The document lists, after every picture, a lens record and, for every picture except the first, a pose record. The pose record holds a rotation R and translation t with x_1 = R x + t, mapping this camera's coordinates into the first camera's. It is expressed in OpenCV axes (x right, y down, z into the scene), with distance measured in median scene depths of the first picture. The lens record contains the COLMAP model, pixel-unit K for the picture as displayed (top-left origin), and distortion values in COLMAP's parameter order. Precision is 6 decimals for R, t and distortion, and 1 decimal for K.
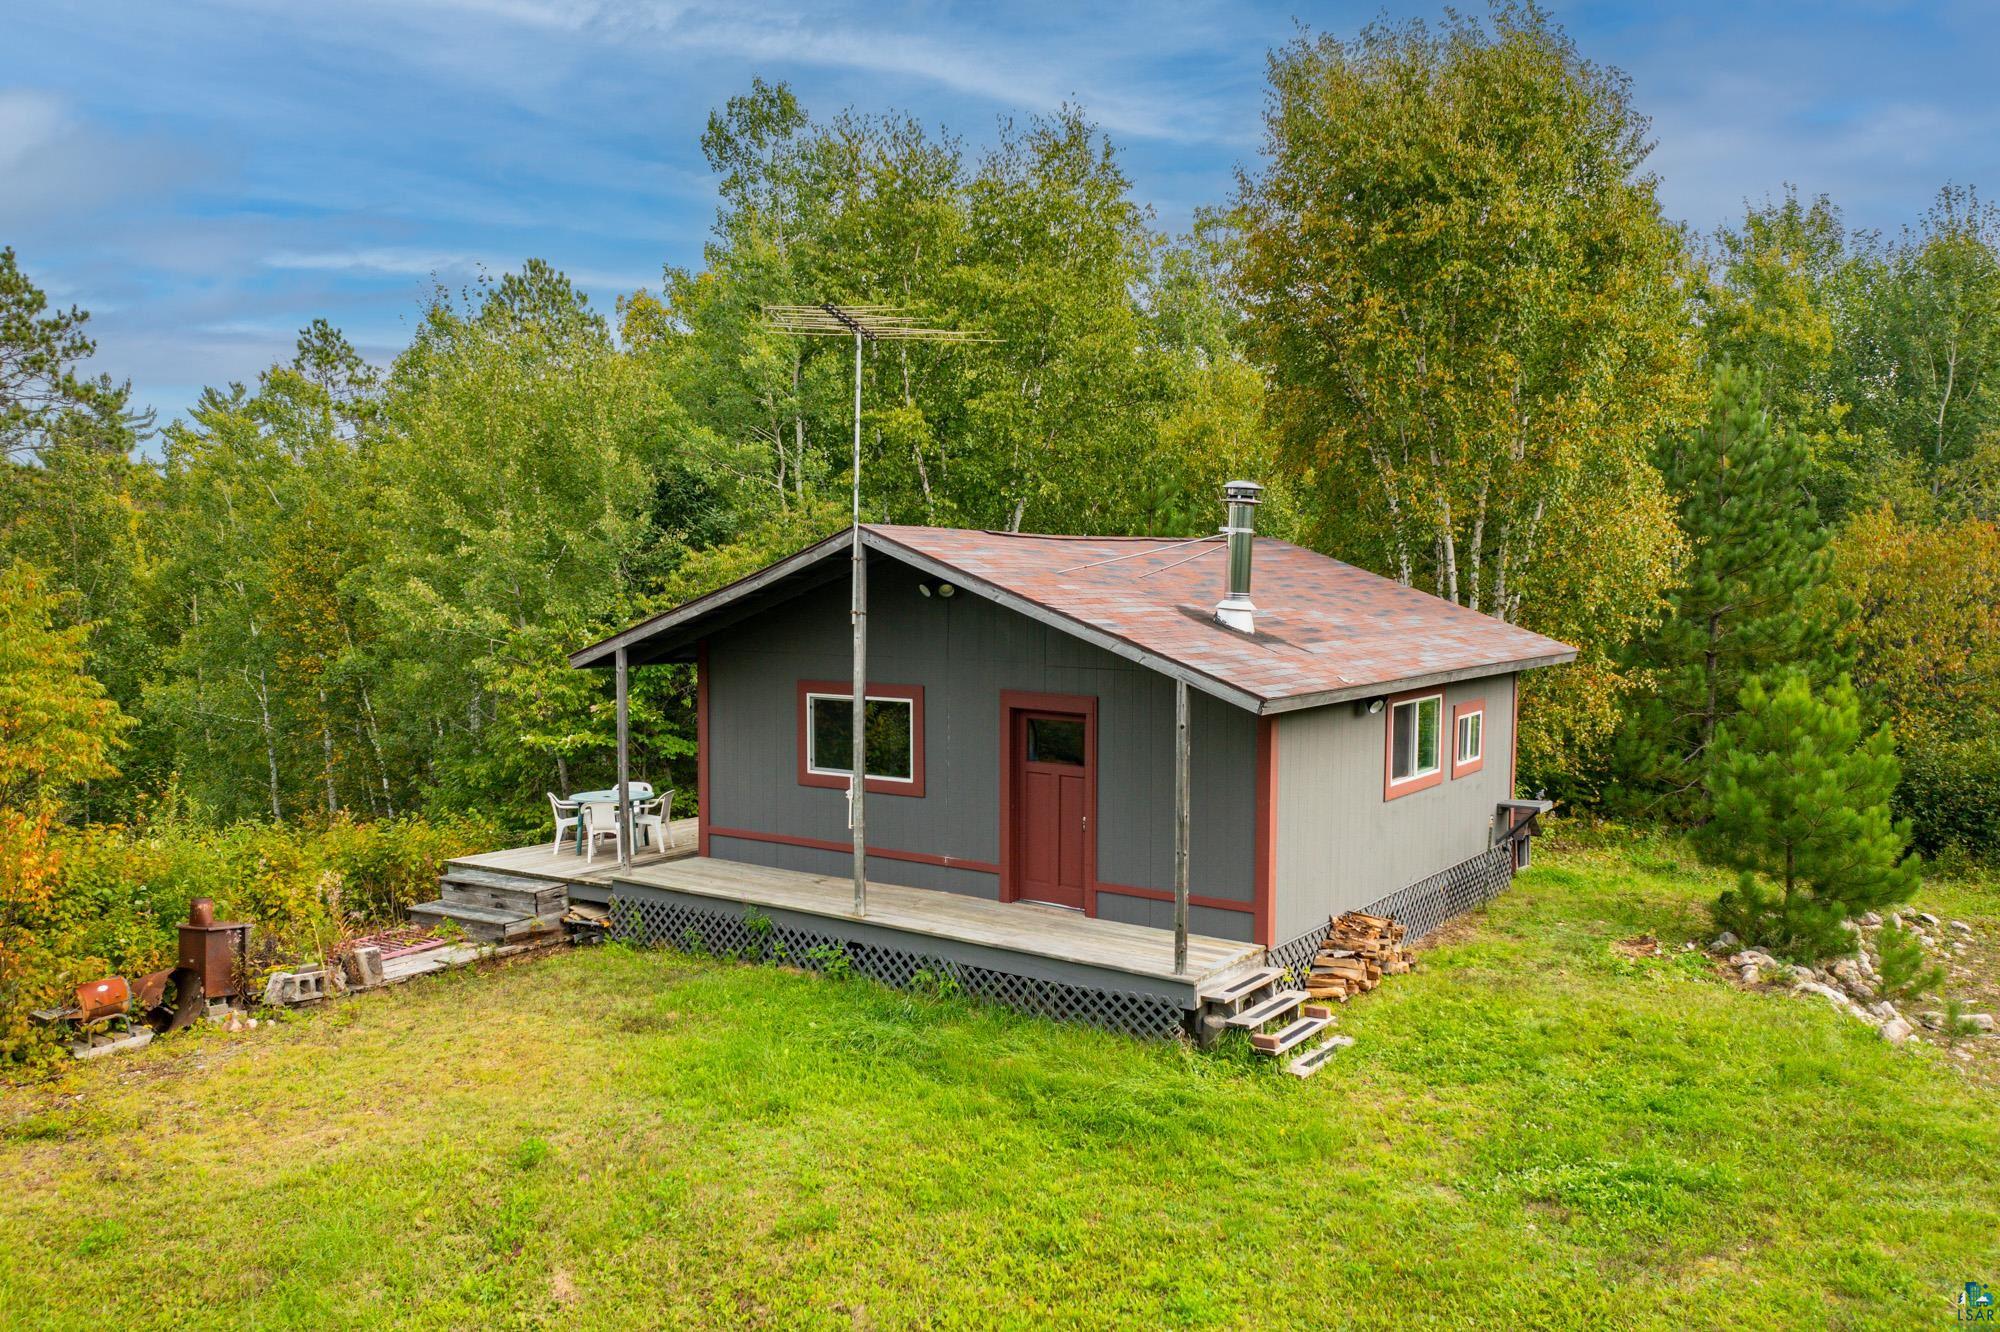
lens RADIAL K [[1703.4, 0, 962.4], [0, 1703.4, 668.7], [0, 0, 1]] dist [-0.011208, -0.003277]
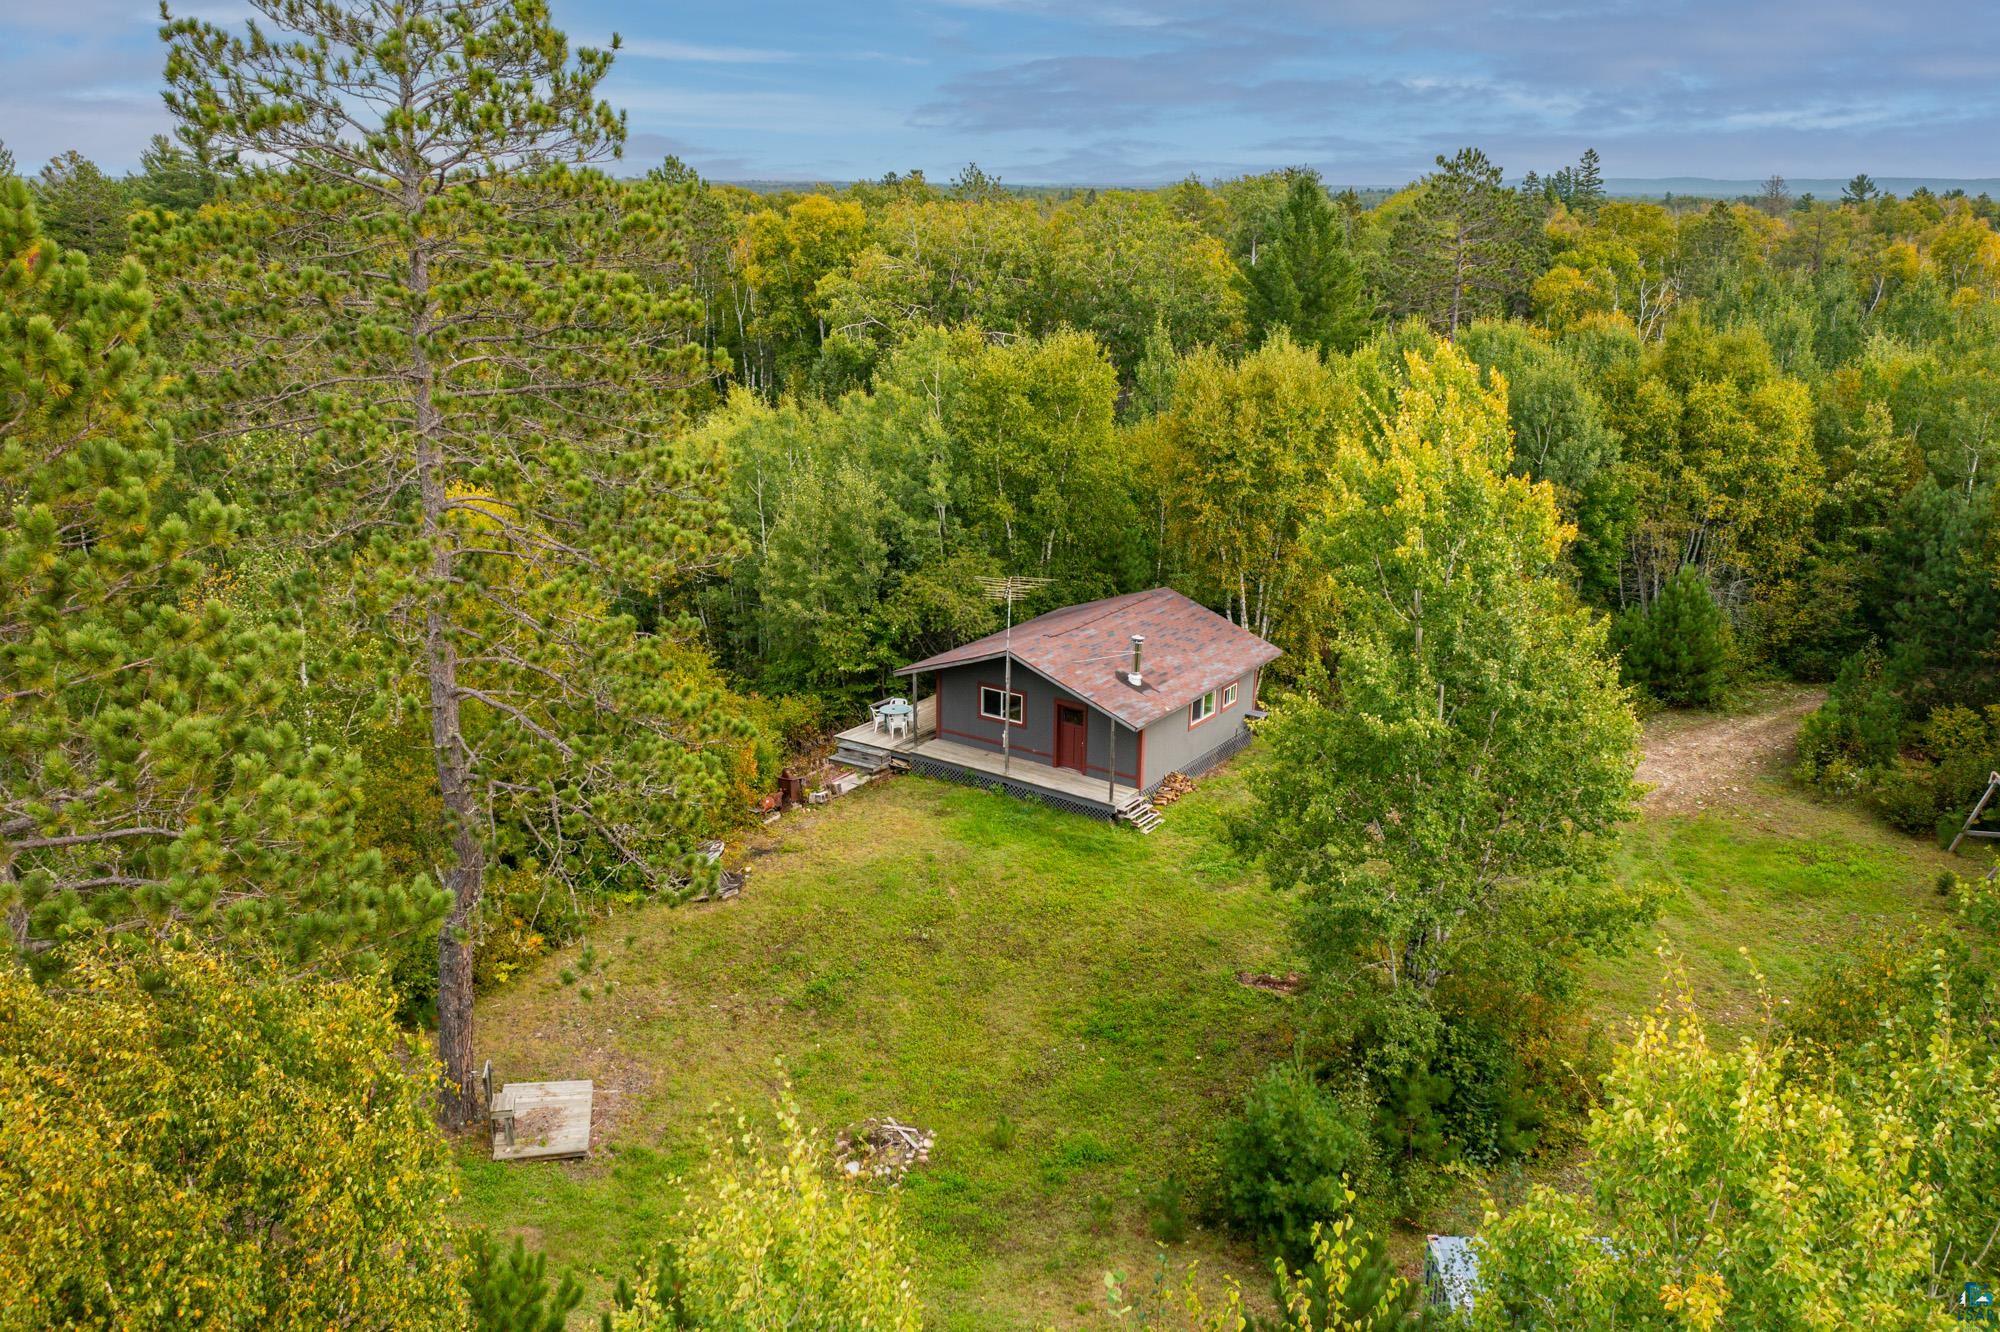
lens RADIAL K [[1561.7, 0, 1000.0], [0, 1561.7, 666.0], [0, 0, 1]] dist [-0.010683, 0.002932]
pose [[0.999655, 0.008094, 0.024981, -0.144339], [-0.012860, 0.980317, 0.197010, -0.590311], [-0.022895, -0.197264, 0.980083, -1.672990]]
